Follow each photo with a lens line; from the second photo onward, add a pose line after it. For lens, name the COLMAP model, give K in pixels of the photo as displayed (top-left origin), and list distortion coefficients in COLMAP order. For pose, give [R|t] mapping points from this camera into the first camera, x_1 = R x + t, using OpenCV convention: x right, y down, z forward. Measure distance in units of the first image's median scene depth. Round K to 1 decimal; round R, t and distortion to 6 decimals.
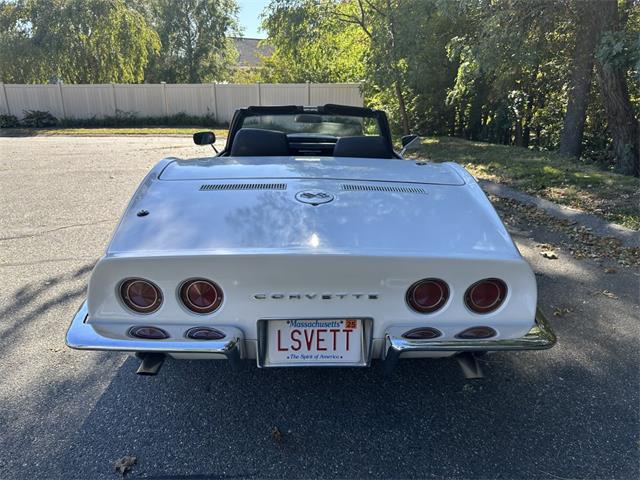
lens RADIAL K [[489.2, 0, 323.3], [0, 489.2, 213.2], [0, 0, 1]] dist [0.036655, -0.044816]
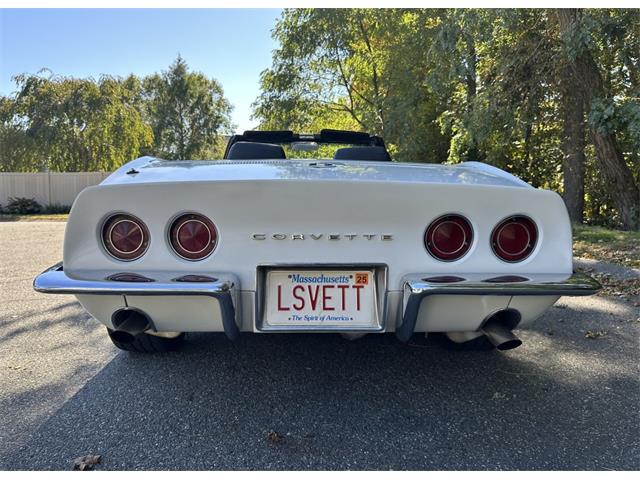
lens RADIAL K [[506.7, 0, 310.1], [0, 506.7, 221.0], [0, 0, 1]] dist [0.070626, -0.113525]
pose [[0.999976, -0.006800, -0.001090, -0.026564], [0.006343, 0.971029, -0.238876, 0.268071], [0.002683, 0.238863, 0.971049, 0.076031]]
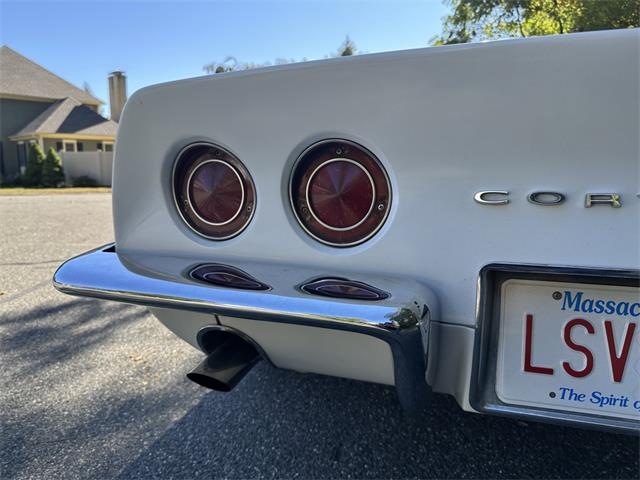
lens RADIAL K [[436.1, 0, 320.0], [0, 436.1, 240.0], [0, 0, 1]] dist [0.047679, -0.066995]
pose [[0.952195, 0.041307, -0.302684, -0.112216], [-0.087461, 0.986203, -0.140552, 0.190451], [0.292702, 0.160307, 0.942670, 0.490384]]
